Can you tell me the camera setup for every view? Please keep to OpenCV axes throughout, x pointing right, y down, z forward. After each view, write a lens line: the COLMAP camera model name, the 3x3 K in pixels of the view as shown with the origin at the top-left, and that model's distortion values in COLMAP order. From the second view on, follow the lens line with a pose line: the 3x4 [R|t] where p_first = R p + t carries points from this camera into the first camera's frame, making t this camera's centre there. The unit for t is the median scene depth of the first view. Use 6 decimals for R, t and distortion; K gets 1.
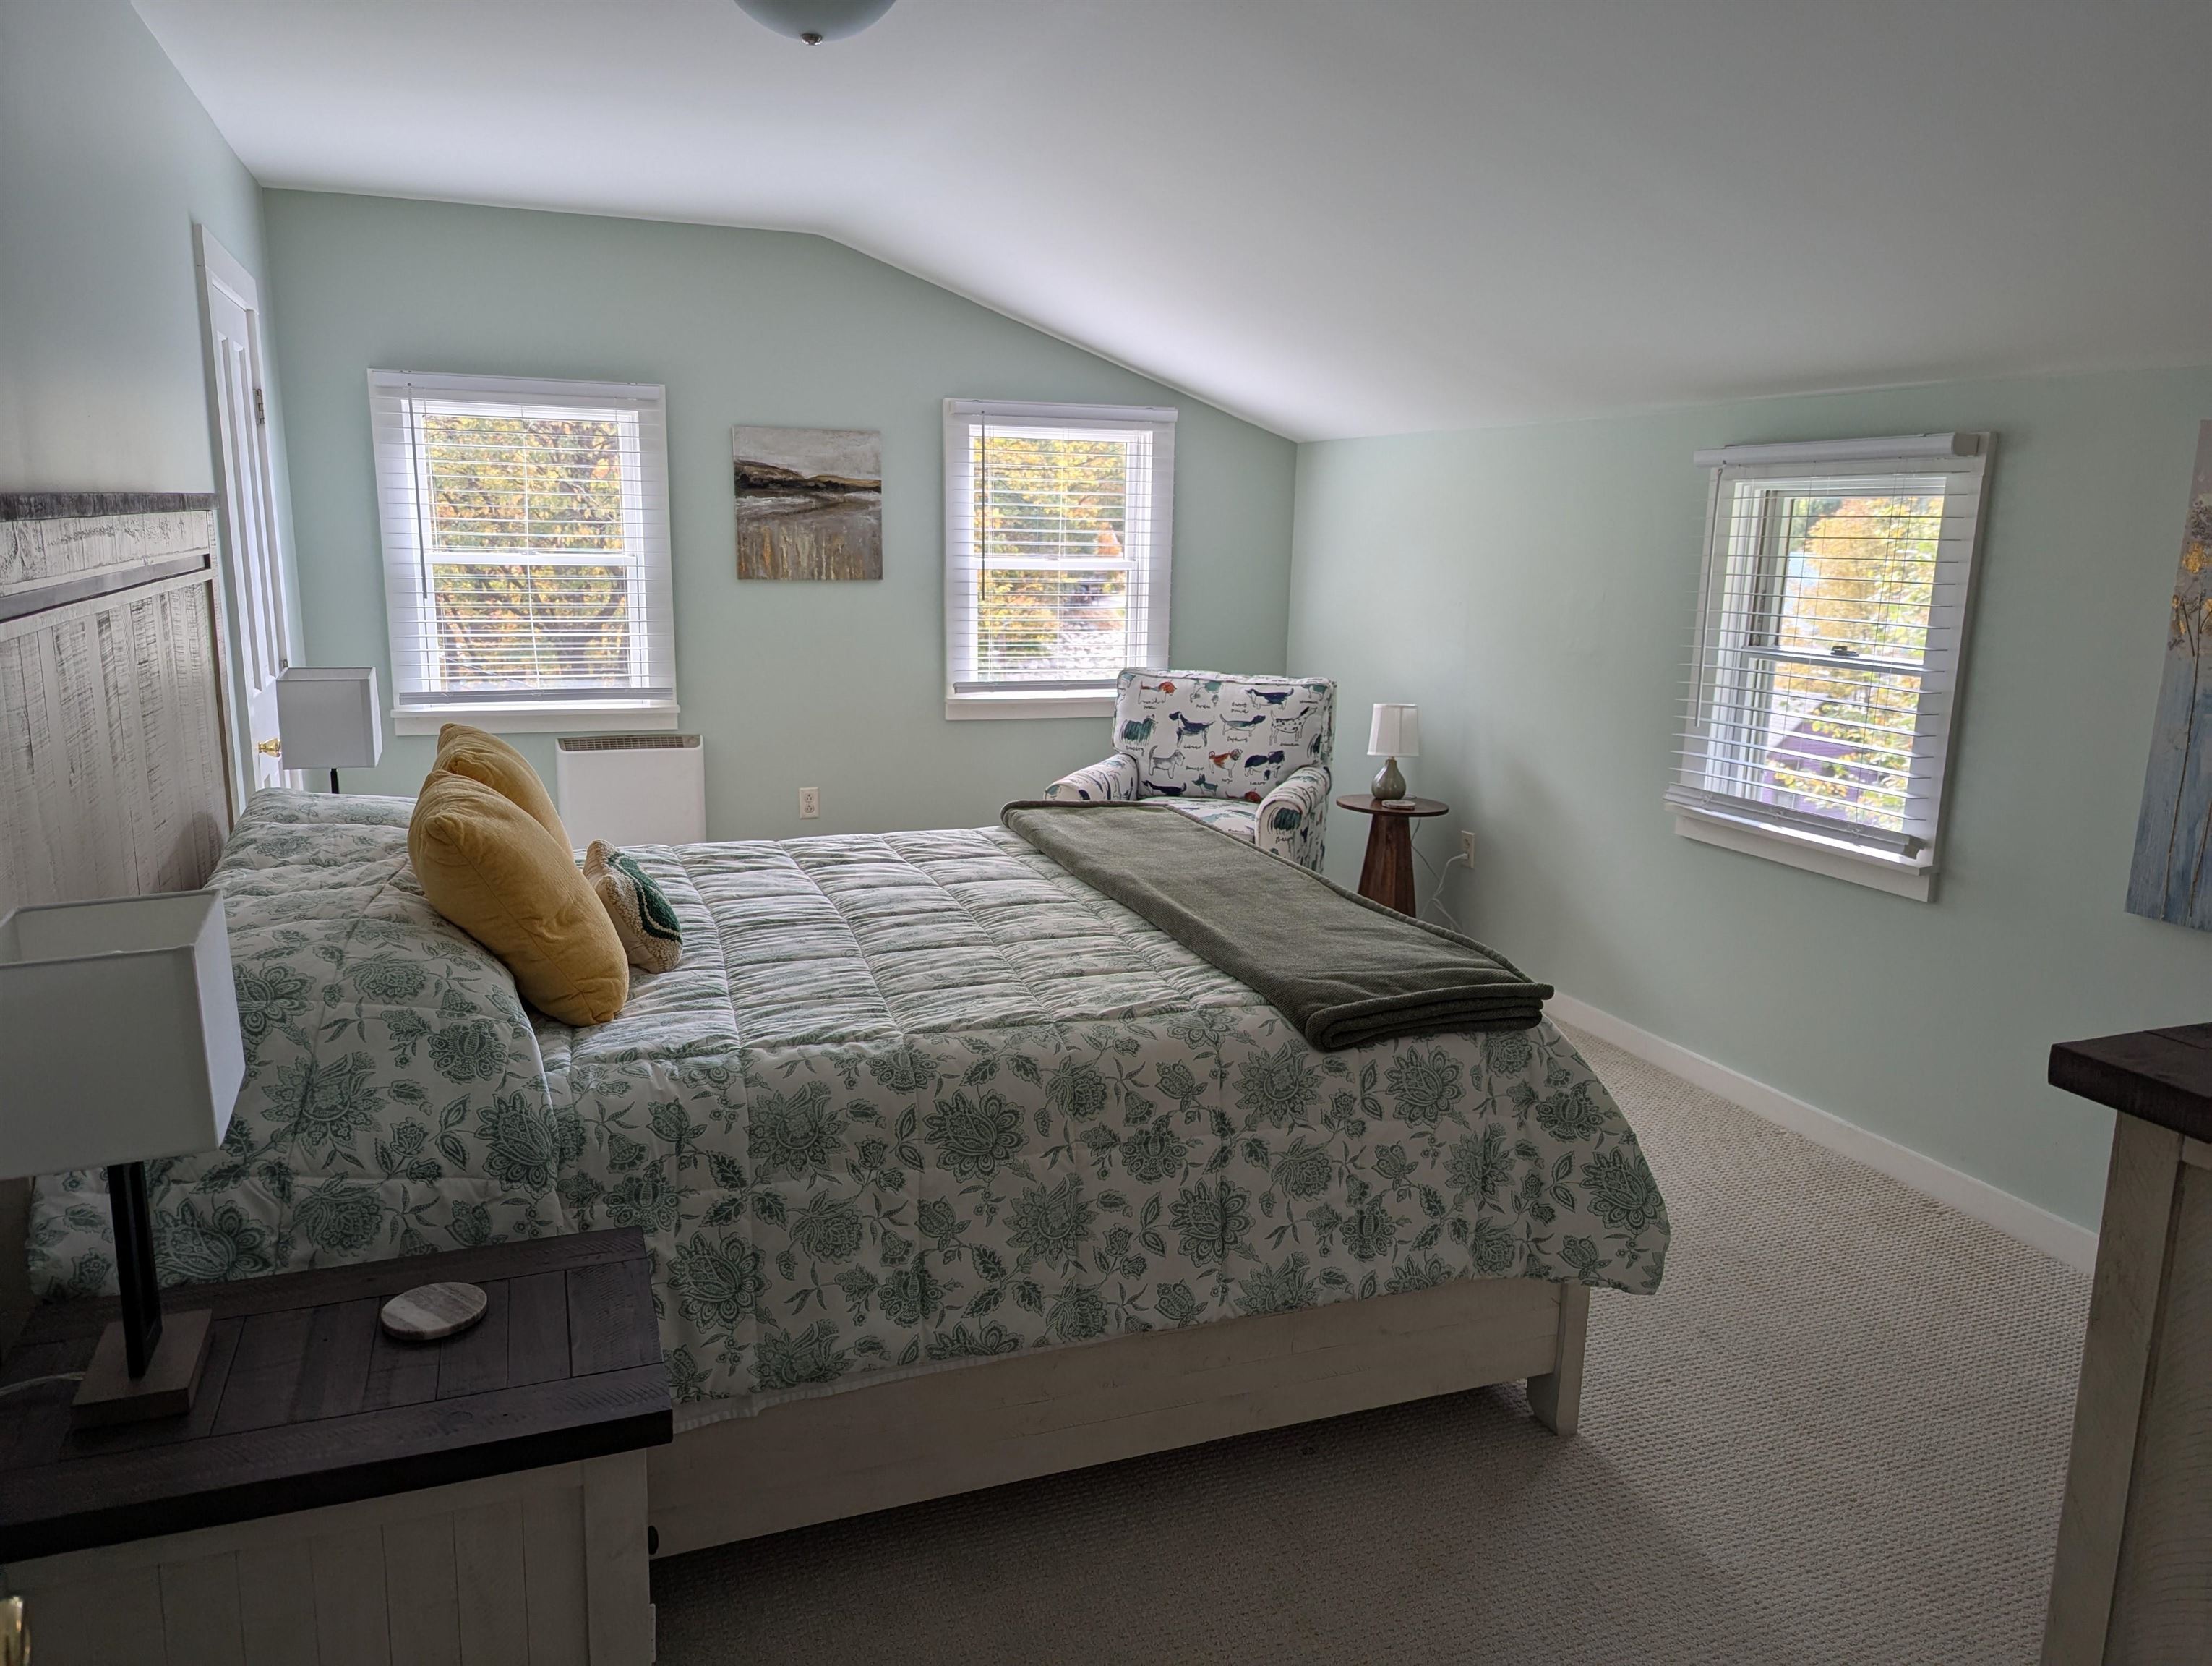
lens RADIAL K [[1567.2, 0, 1063.6], [0, 1567.2, 817.9], [0, 0, 1]] dist [0.052927, -0.052727]
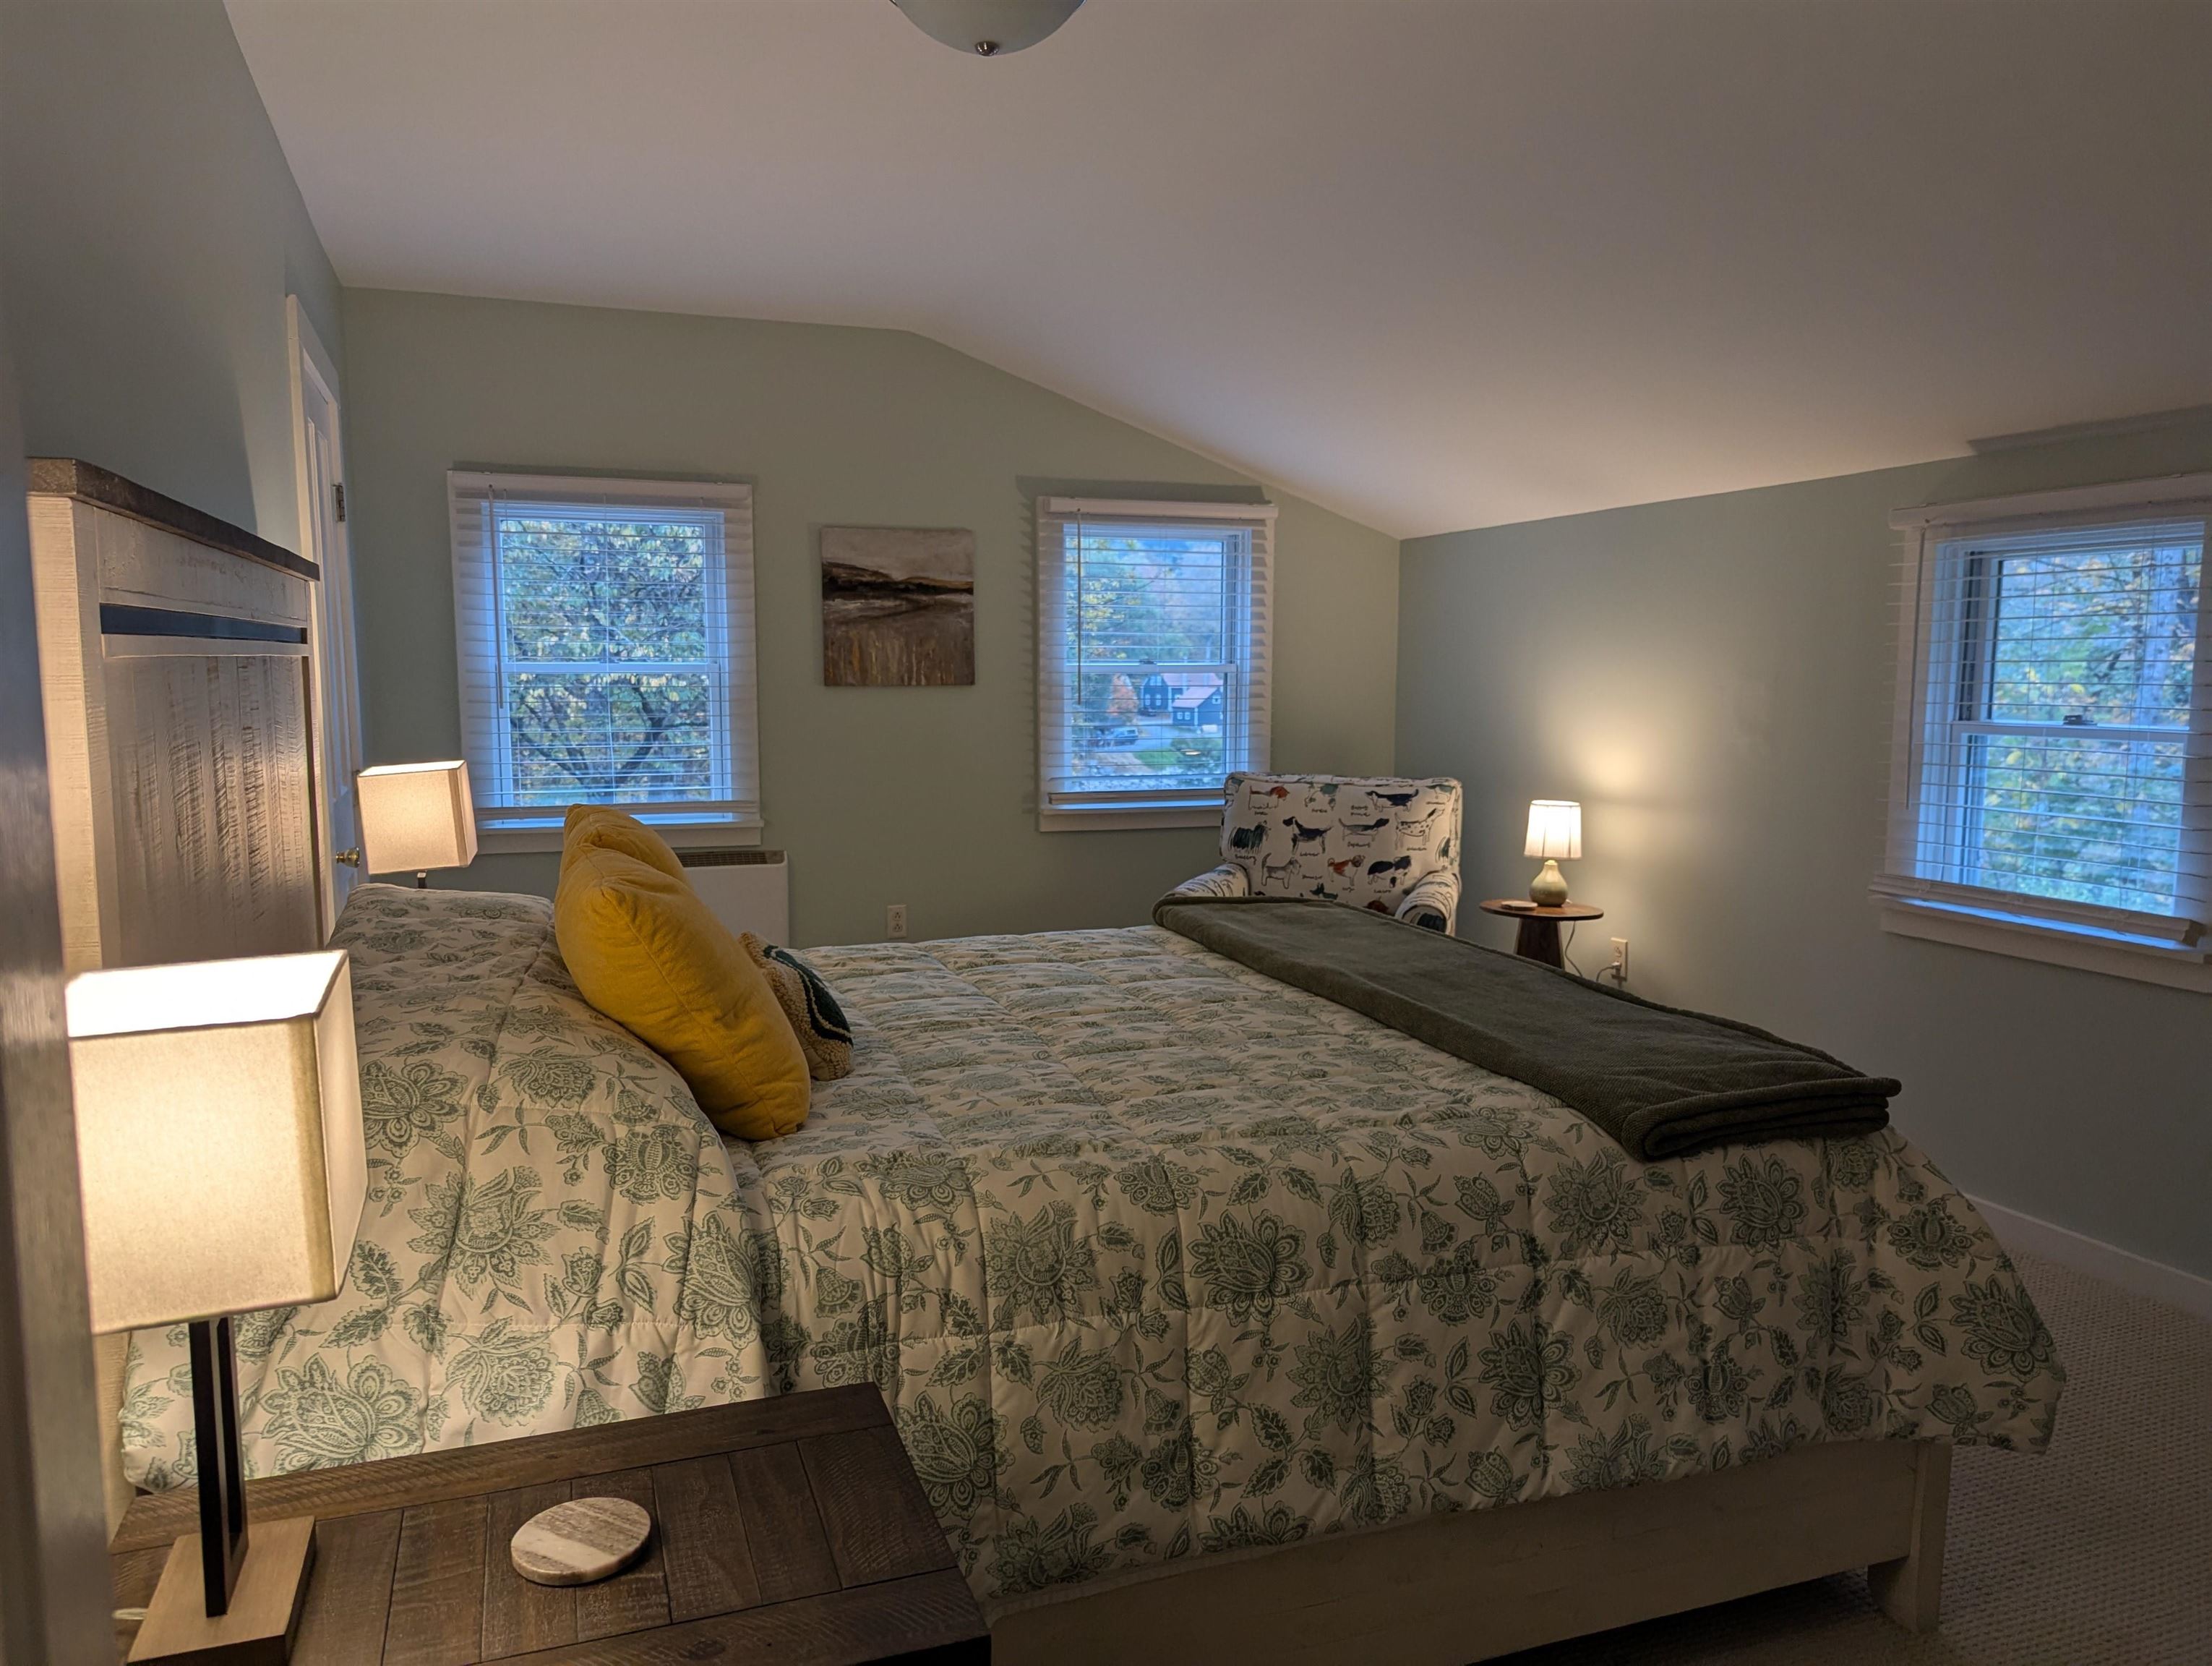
lens RADIAL K [[1567.2, 0, 1056.9], [0, 1567.2, 823.1], [0, 0, 1]] dist [0.052927, -0.052727]
pose [[0.999789, -0.016618, -0.012067, -0.125794], [0.015476, 0.995888, -0.089266, 0.038973], [0.013501, 0.089060, 0.995935, 0.143691]]
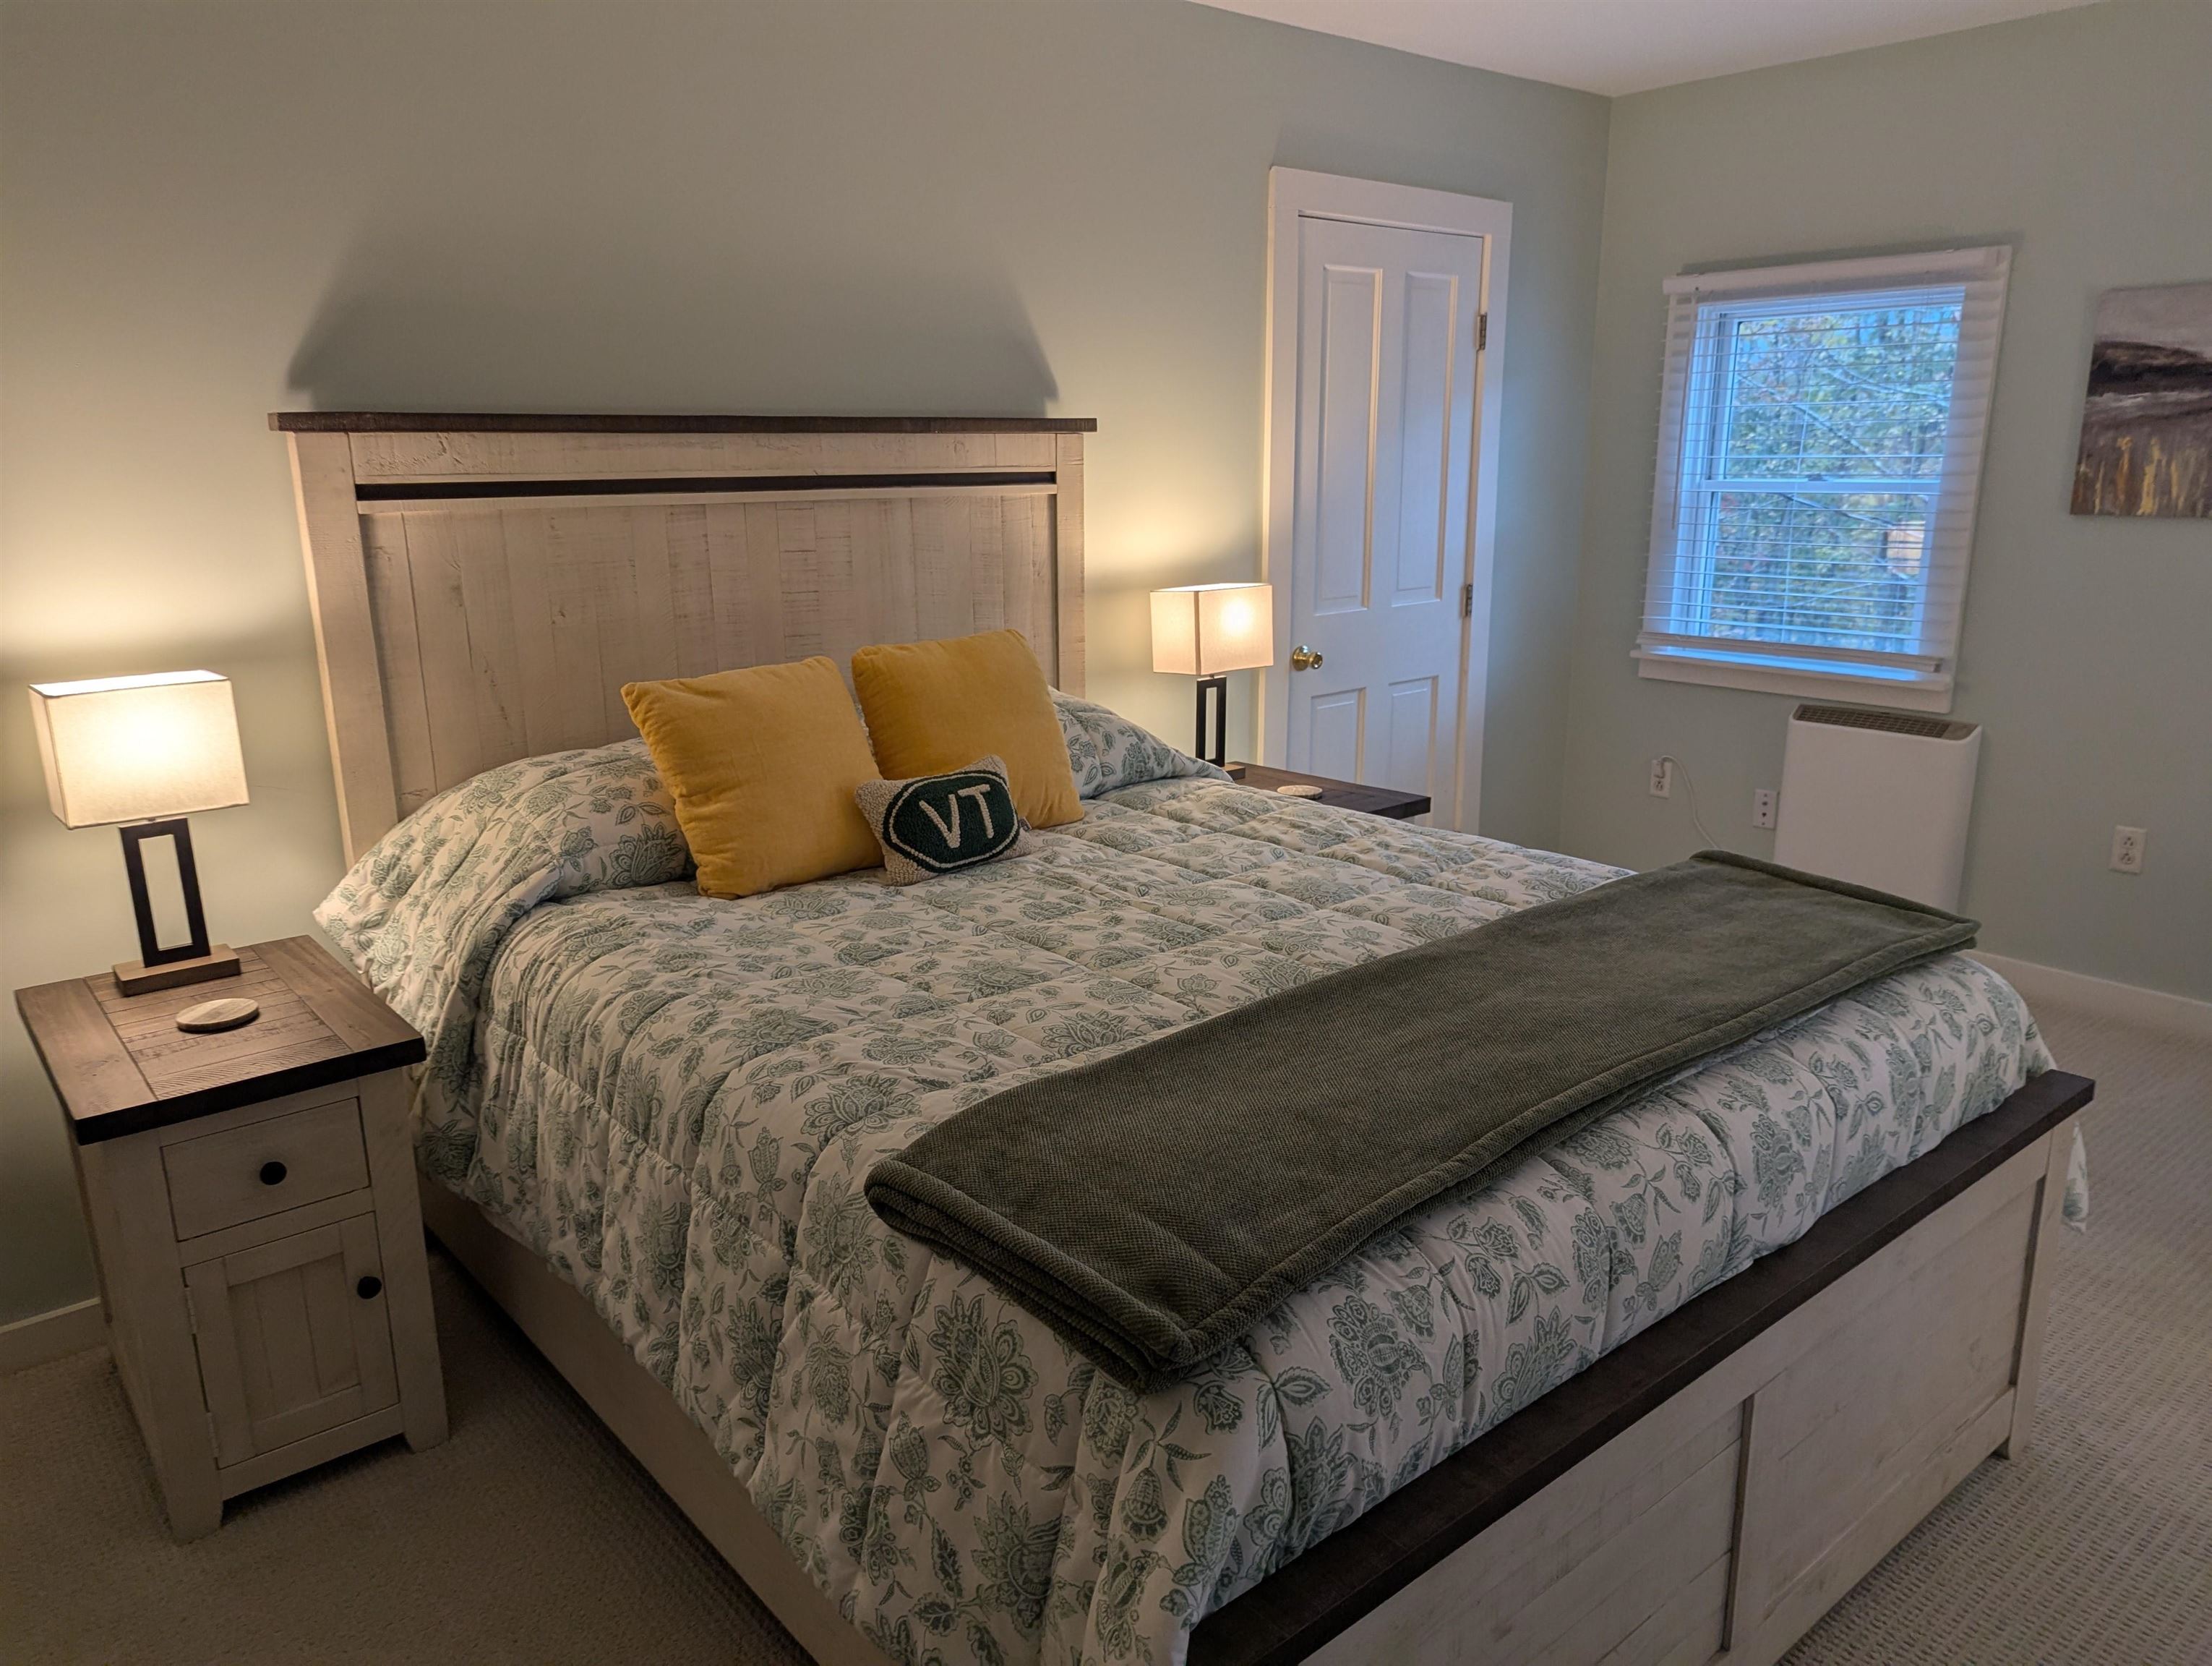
lens RADIAL K [[1567.2, 0, 1115.9], [0, 1567.2, 822.0], [0, 0, 1]] dist [0.052927, -0.052727]
pose [[0.337093, 0.198162, -0.920381, 0.723685], [-0.165774, 0.974817, 0.149166, -0.116899], [0.926762, 0.102293, 0.361454, 0.802807]]
